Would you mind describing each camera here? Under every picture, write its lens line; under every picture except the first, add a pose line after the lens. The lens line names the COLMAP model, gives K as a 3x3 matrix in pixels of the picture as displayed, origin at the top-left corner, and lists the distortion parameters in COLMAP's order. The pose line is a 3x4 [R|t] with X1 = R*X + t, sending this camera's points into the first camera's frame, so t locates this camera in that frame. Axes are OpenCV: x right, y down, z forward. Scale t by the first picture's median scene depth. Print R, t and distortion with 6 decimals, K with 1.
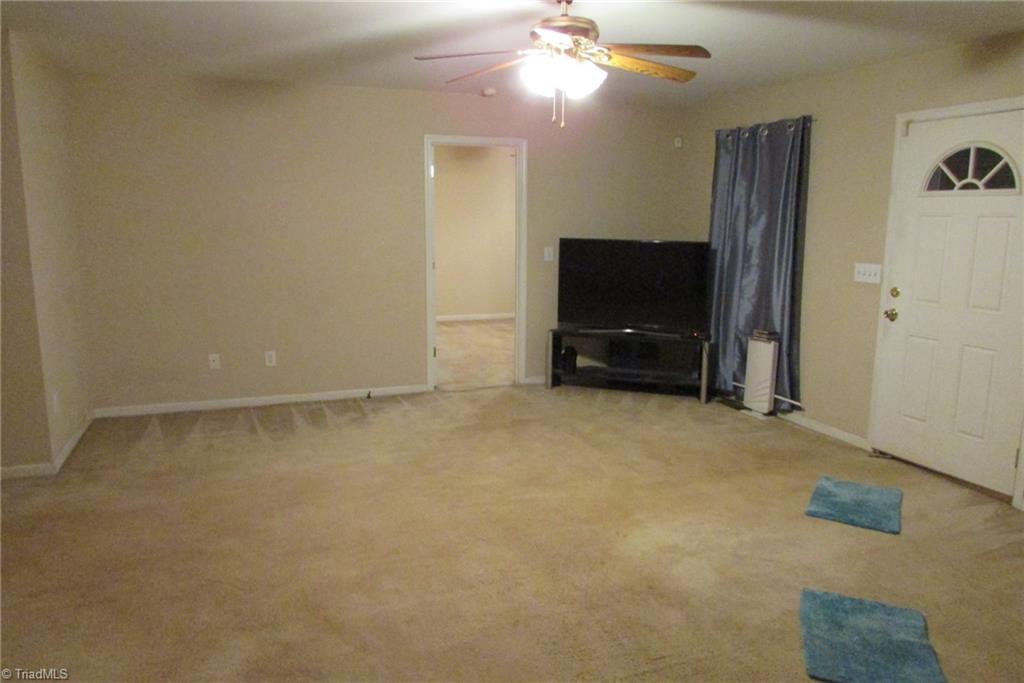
lens RADIAL K [[735.8, 0, 502.7], [0, 735.8, 339.8], [0, 0, 1]] dist [-0.023034, 0.003497]
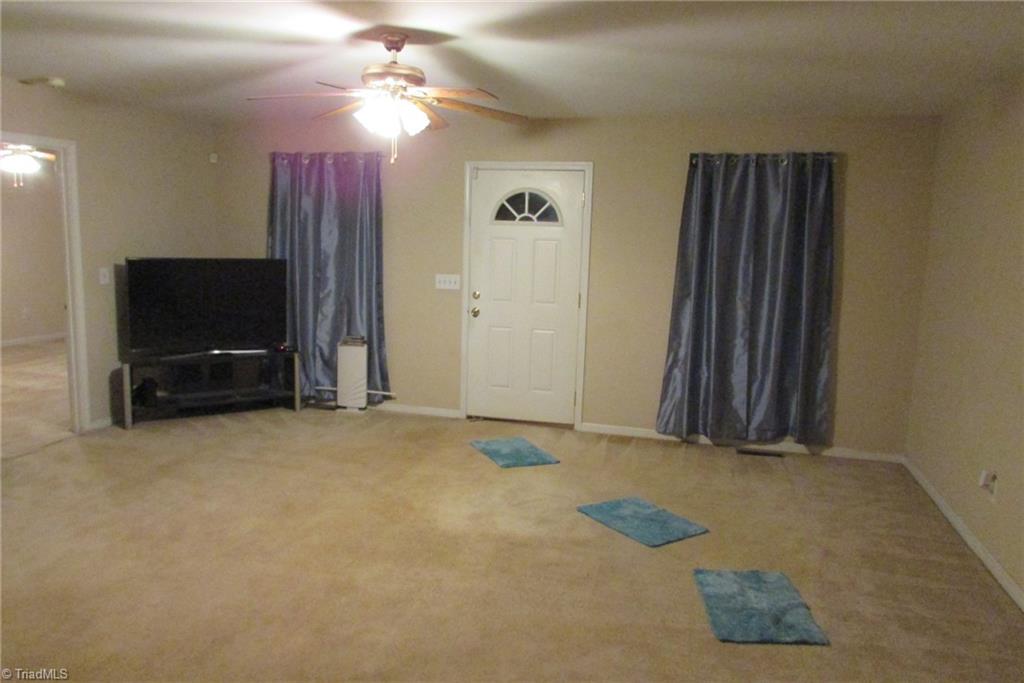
lens RADIAL K [[735.8, 0, 502.7], [0, 735.8, 339.8], [0, 0, 1]] dist [-0.023034, 0.003497]
pose [[0.588352, -0.108368, 0.801310, -0.509477], [0.113591, 0.992229, 0.050784, -0.046306], [-0.800586, 0.061143, 0.596090, 0.163981]]
